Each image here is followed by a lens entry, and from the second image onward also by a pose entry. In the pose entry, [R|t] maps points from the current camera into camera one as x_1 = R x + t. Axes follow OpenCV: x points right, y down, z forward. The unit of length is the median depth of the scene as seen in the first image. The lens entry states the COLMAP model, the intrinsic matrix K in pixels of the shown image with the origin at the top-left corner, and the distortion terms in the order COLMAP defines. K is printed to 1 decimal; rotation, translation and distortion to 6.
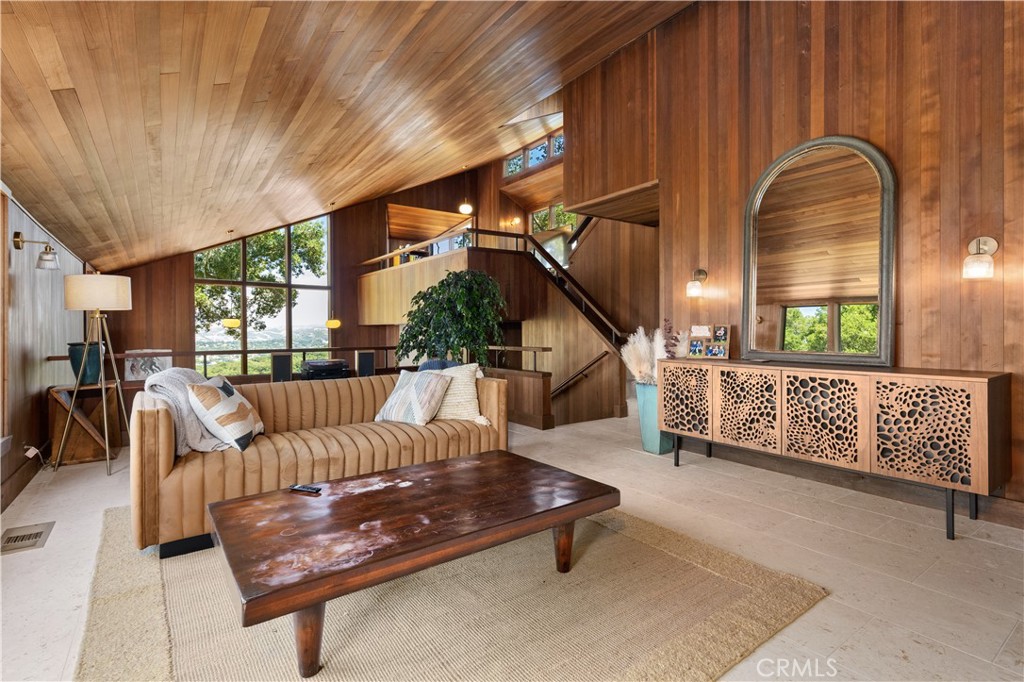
lens RADIAL K [[480.7, 0, 505.9], [0, 480.7, 340.2], [0, 0, 1]] dist [0.000720, -0.000067]
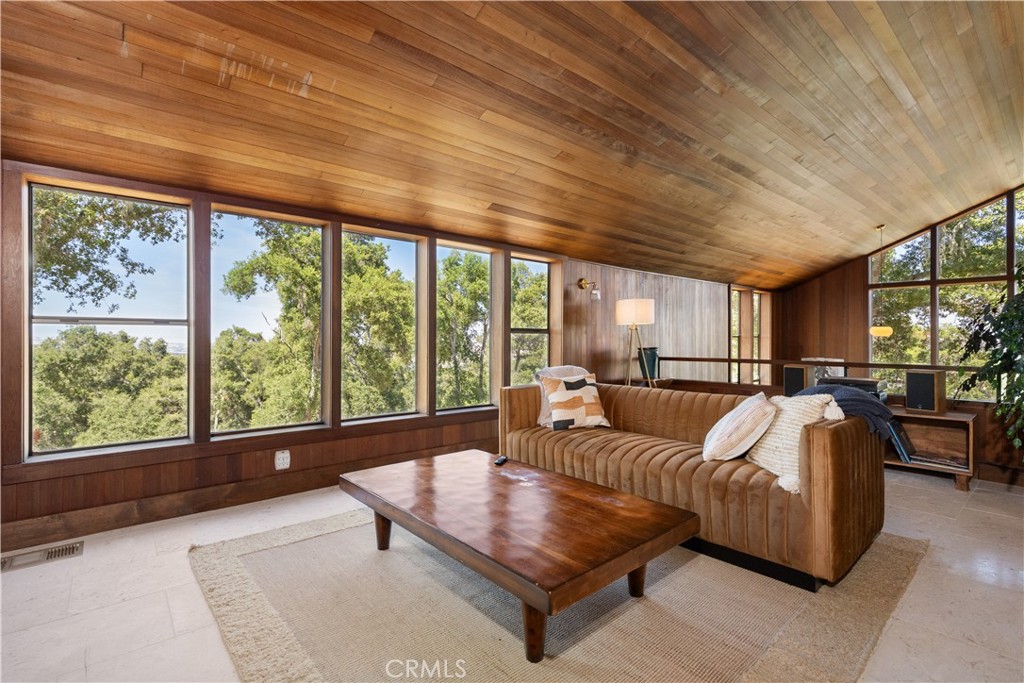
lens RADIAL K [[480.7, 0, 505.9], [0, 480.7, 340.7], [0, 0, 1]] dist [0.000720, -0.000067]
pose [[0.094506, 0.009066, -0.995483, 0.289408], [-0.027539, 0.999600, 0.006489, -0.007819], [0.995143, 0.026801, 0.094718, 0.292262]]
